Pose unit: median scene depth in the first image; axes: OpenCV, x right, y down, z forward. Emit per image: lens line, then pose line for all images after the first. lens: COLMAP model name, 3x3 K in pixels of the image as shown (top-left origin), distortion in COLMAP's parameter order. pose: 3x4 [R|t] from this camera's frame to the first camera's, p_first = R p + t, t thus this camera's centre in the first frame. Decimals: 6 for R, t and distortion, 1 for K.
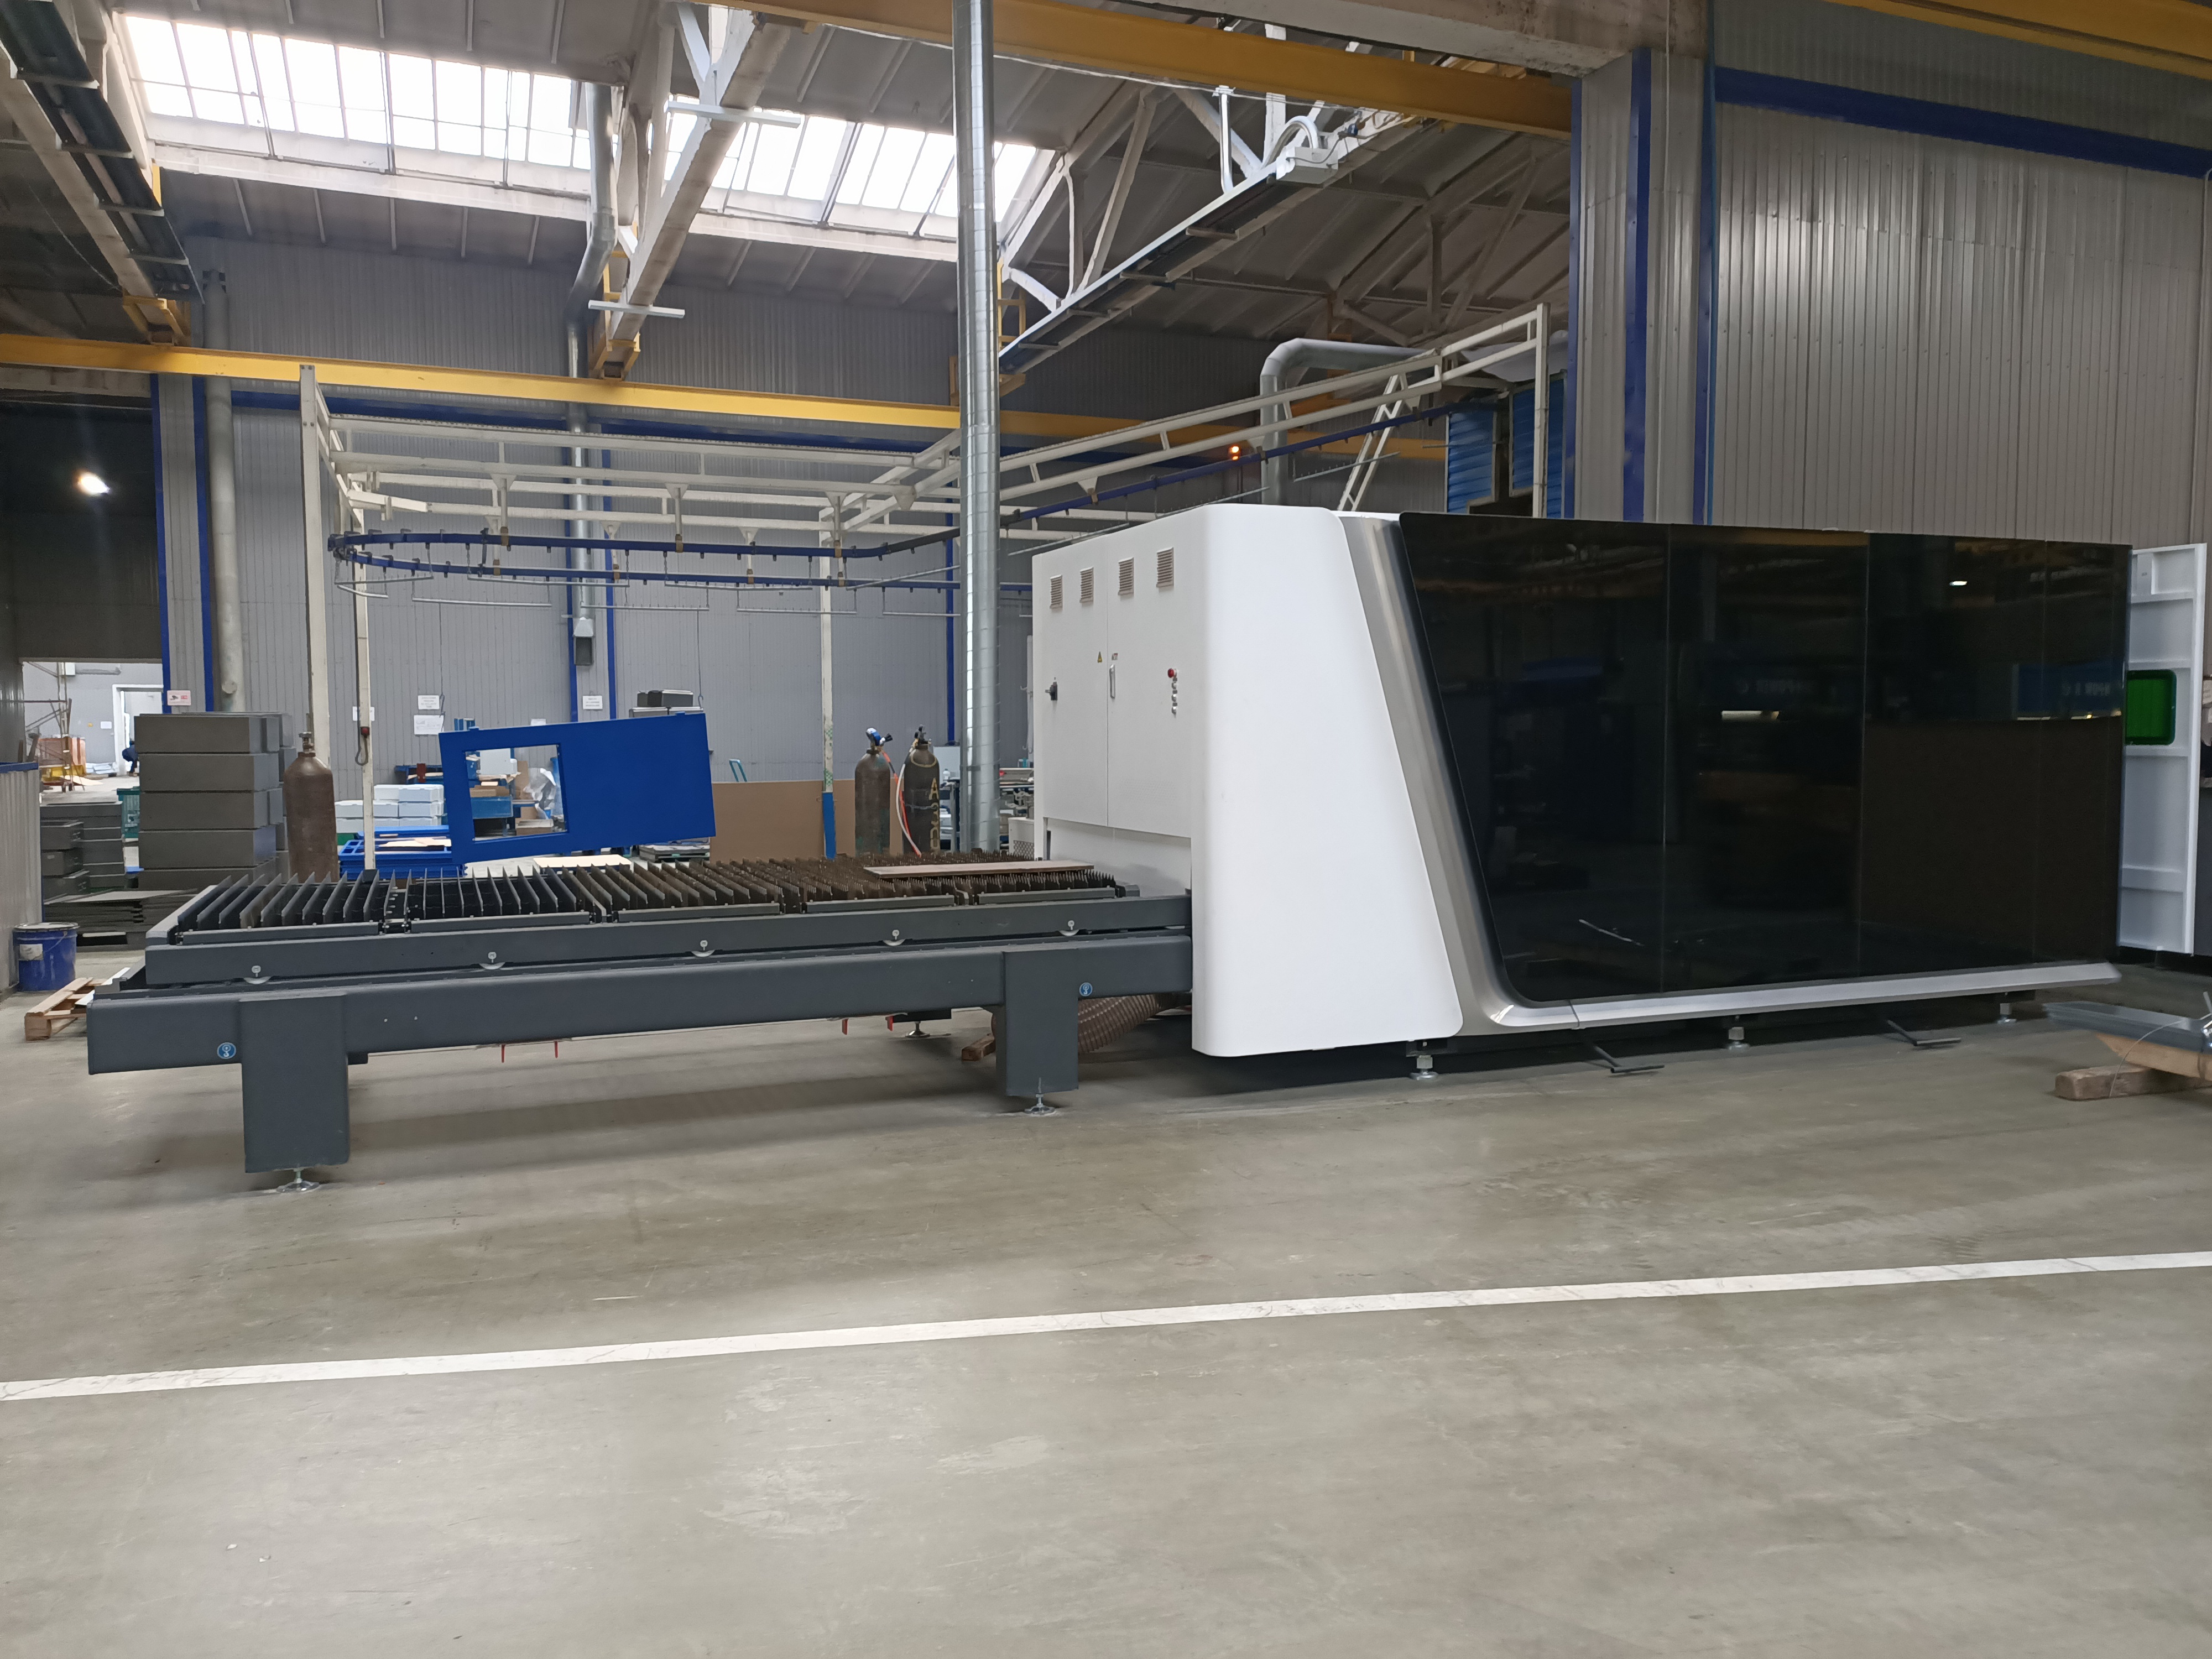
lens RADIAL K [[1644.4, 0, 1102.4], [0, 1644.4, 829.0], [0, 0, 1]] dist [0.050810, -0.040219]
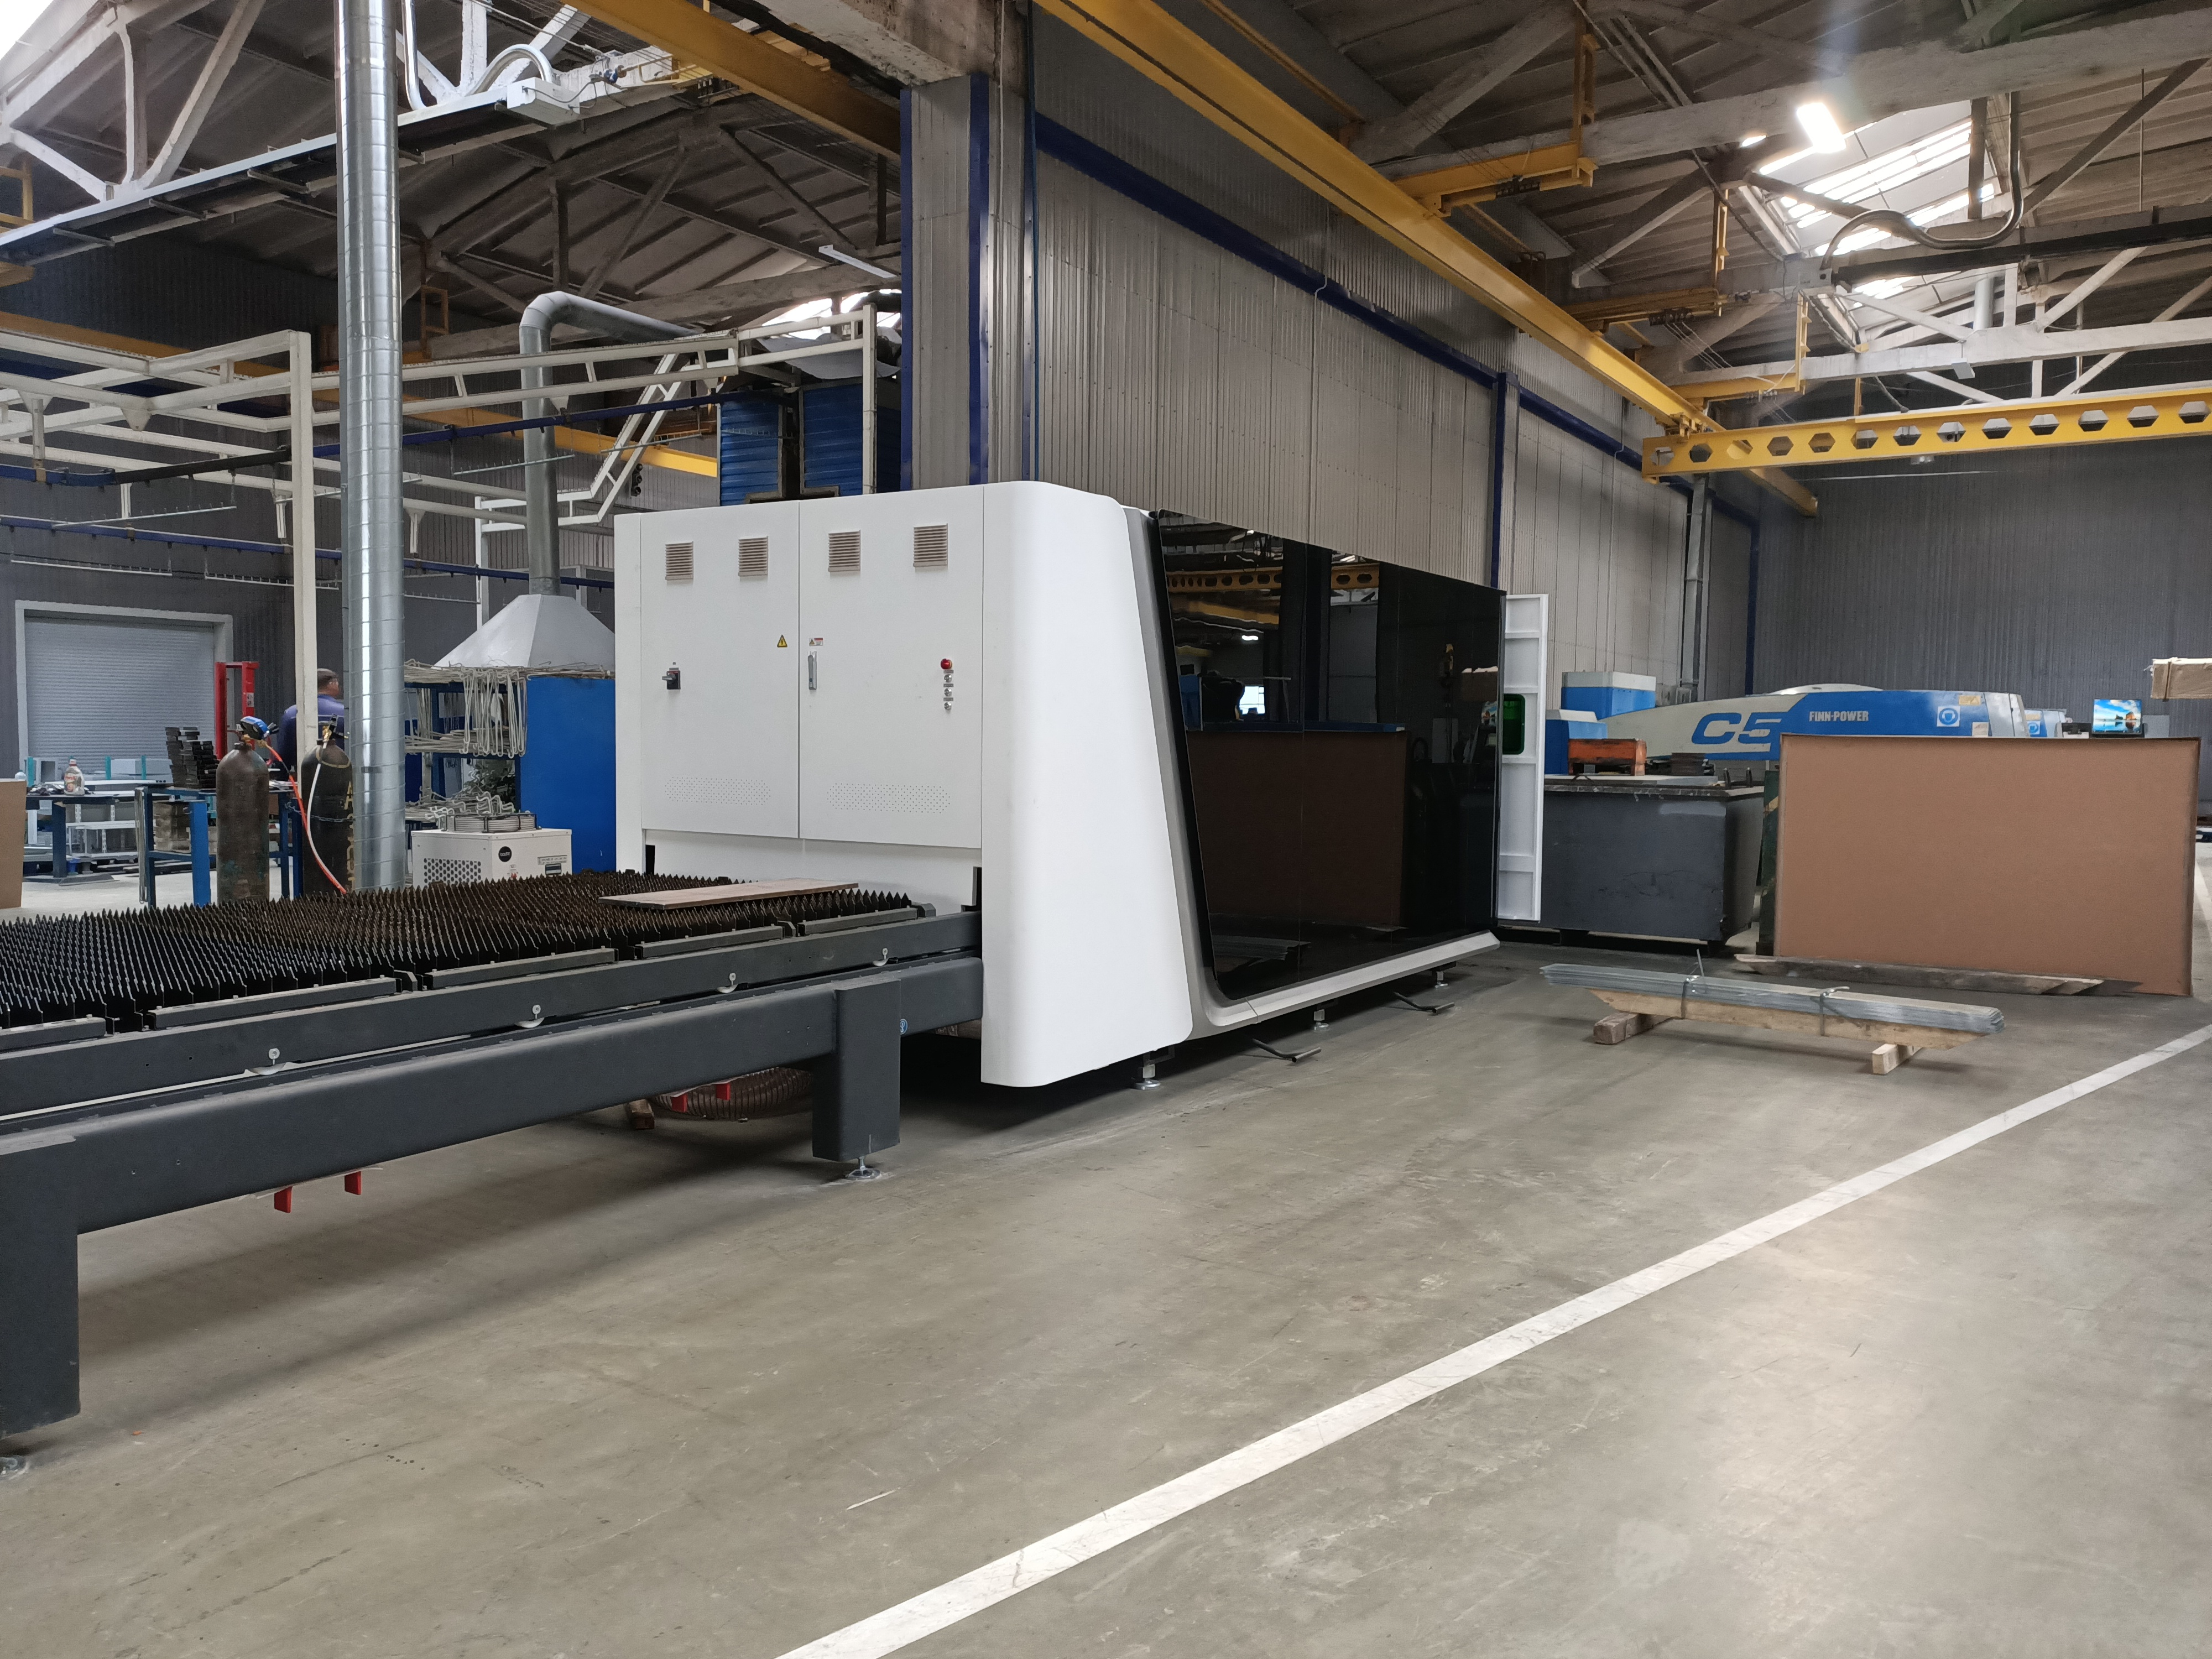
lens RADIAL K [[1644.4, 0, 1112.6], [0, 1644.4, 829.4], [0, 0, 1]] dist [0.050810, -0.040219]
pose [[0.809889, -0.017974, 0.586308, -0.212677], [0.018965, 0.999810, 0.004454, -0.003911], [-0.586277, 0.007513, 0.810076, 0.117555]]
